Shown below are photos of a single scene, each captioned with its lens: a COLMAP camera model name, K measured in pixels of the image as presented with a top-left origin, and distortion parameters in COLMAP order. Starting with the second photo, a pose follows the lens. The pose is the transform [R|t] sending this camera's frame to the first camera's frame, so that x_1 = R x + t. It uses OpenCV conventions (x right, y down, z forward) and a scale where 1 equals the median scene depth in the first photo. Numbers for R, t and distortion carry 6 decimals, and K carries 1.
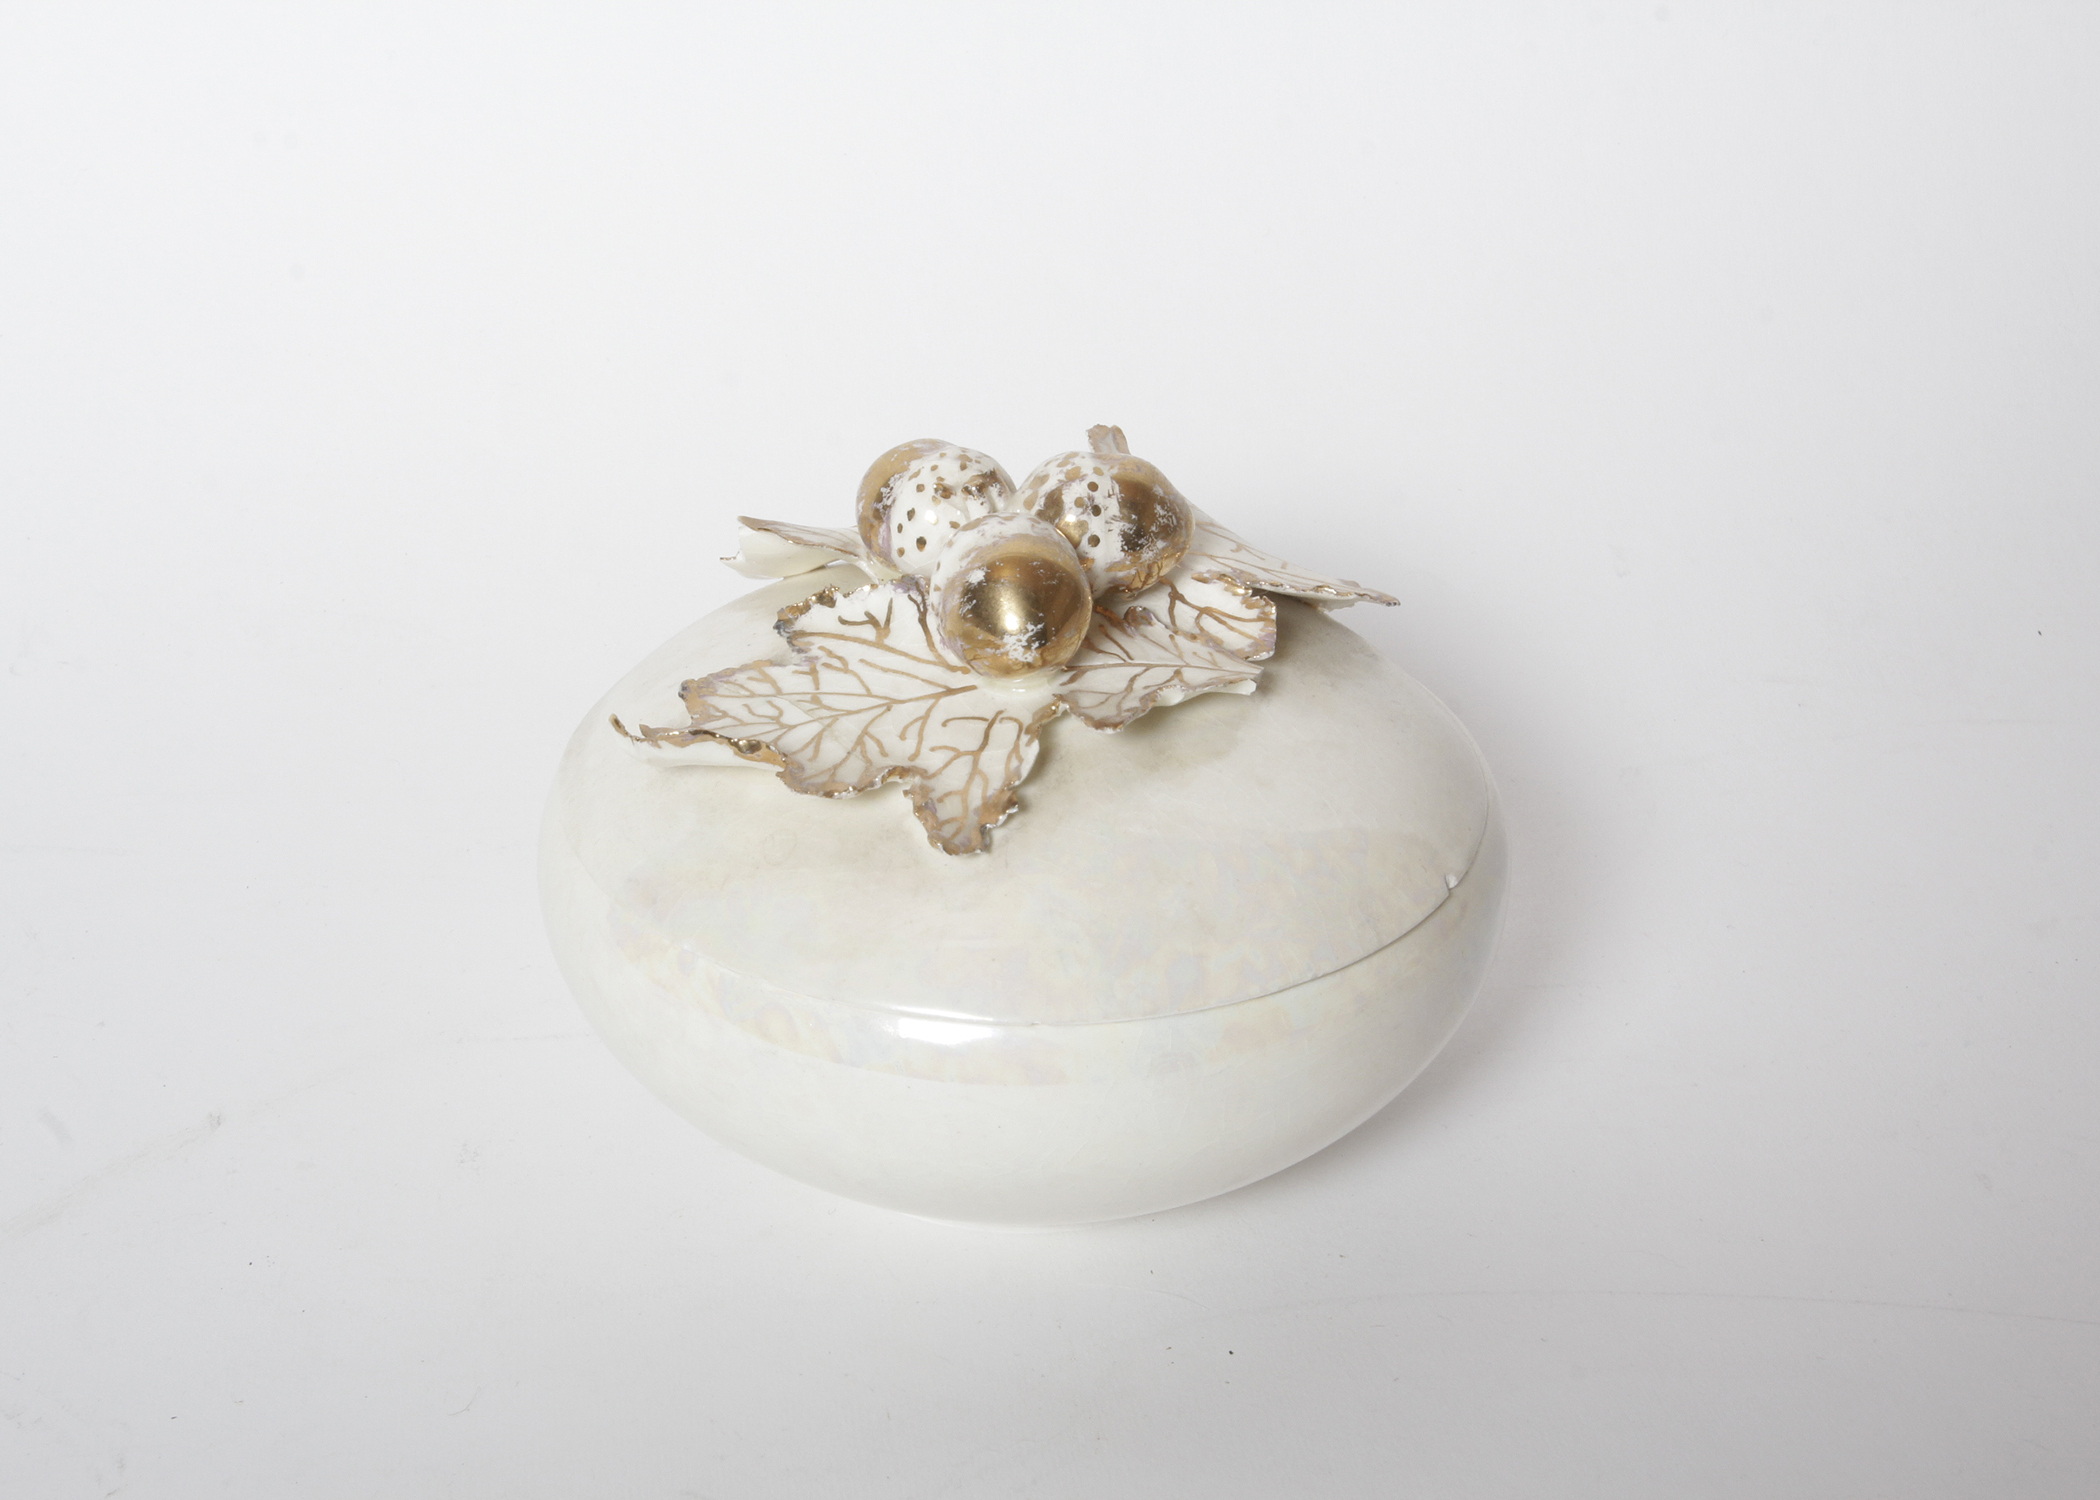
lens RADIAL K [[3419.7, 0, 1050.0], [0, 3419.7, 750.0], [0, 0, 1]] dist [-0.076577, 0.207456]
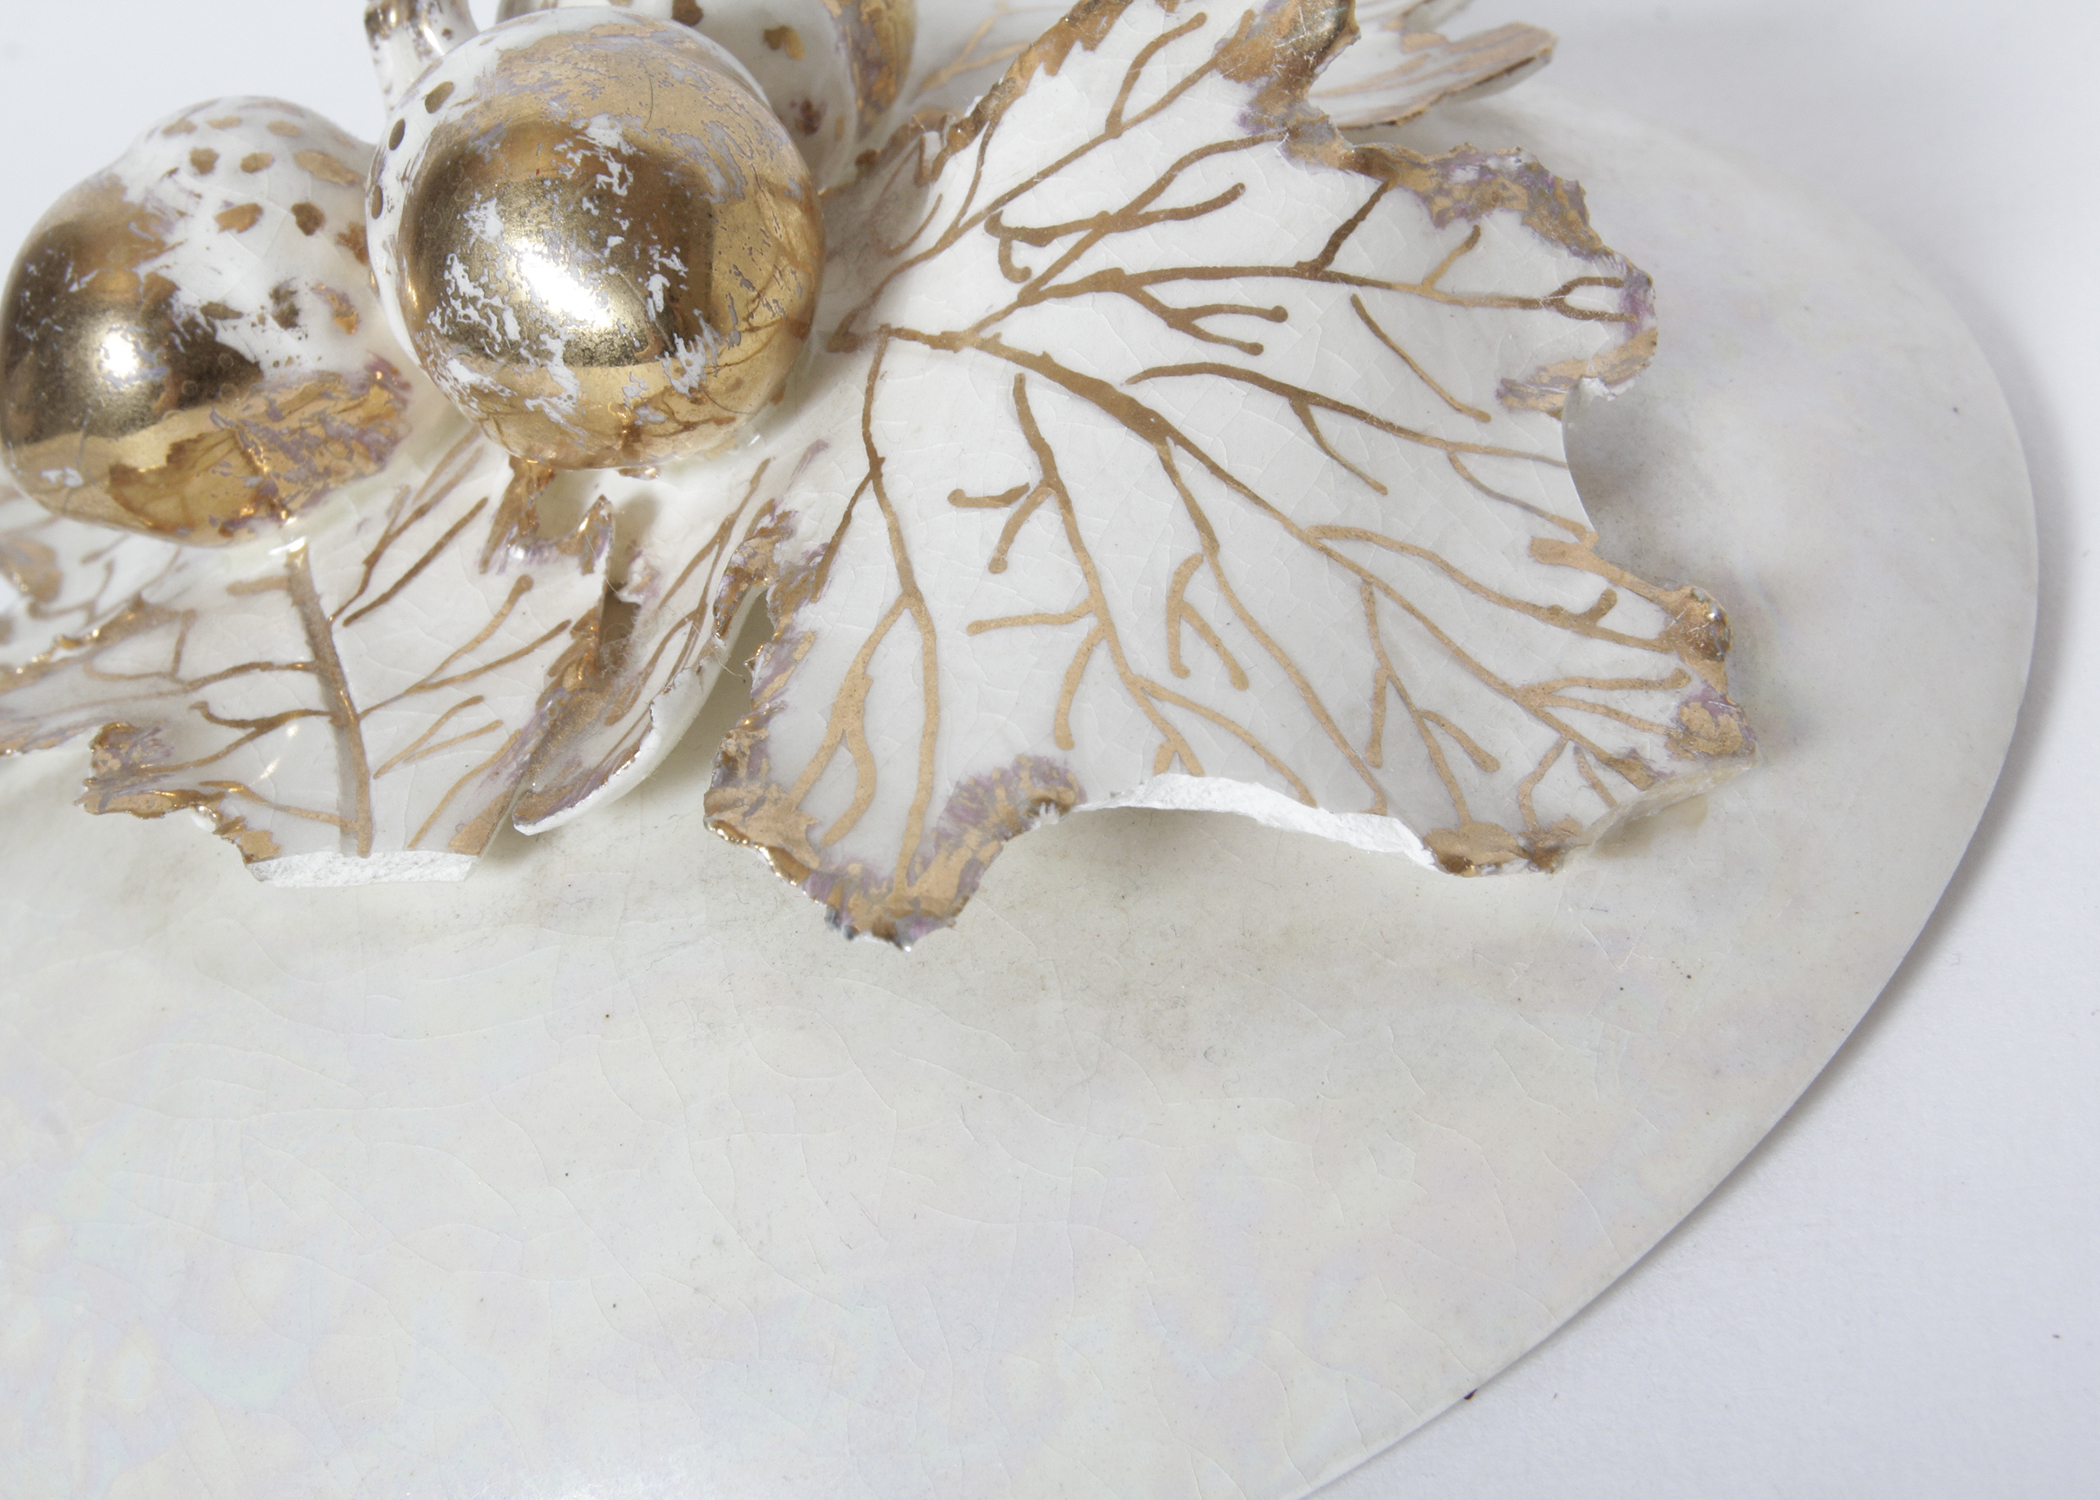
lens RADIAL K [[3419.7, 0, 1050.0], [0, 3419.7, 750.0], [0, 0, 1]] dist [-0.076577, 0.207456]
pose [[0.159386, 0.535815, -0.829155, 0.339945], [-0.125739, 0.844070, 0.521283, -0.211170], [0.979176, 0.021171, 0.201906, 0.990816]]
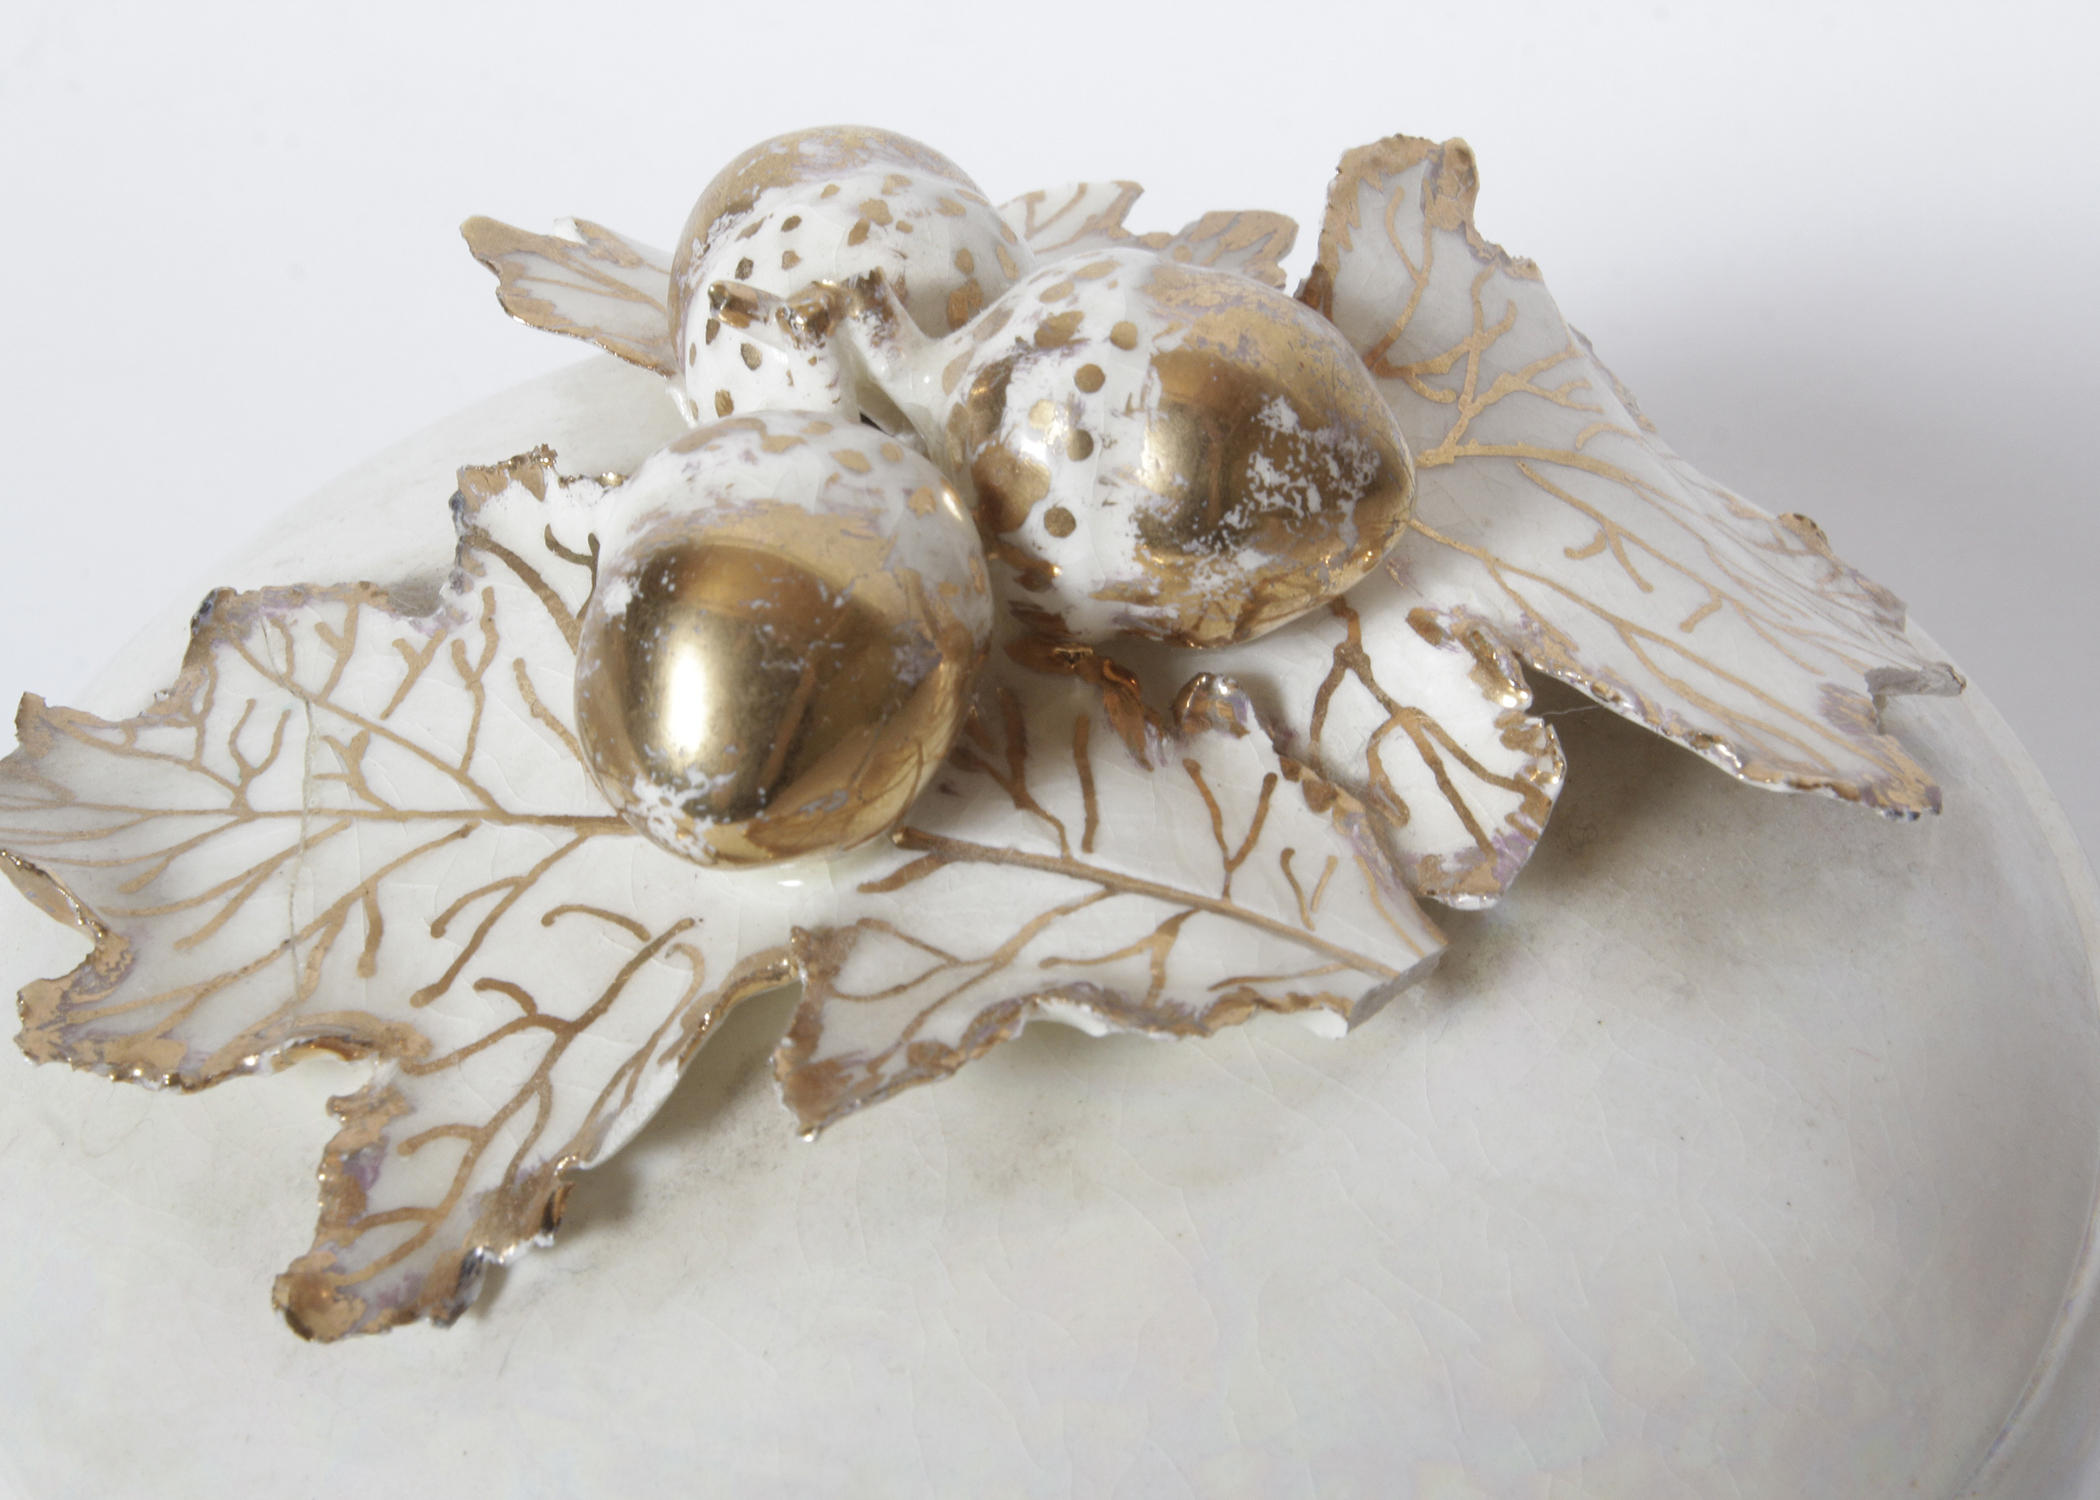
lens RADIAL K [[3419.7, 0, 1050.0], [0, 3419.7, 750.0], [0, 0, 1]] dist [-0.076577, 0.207456]
pose [[0.899227, 0.261133, -0.351000, 0.149622], [-0.172278, 0.948856, 0.264560, -0.135902], [0.402134, -0.177430, 0.898224, 0.651502]]
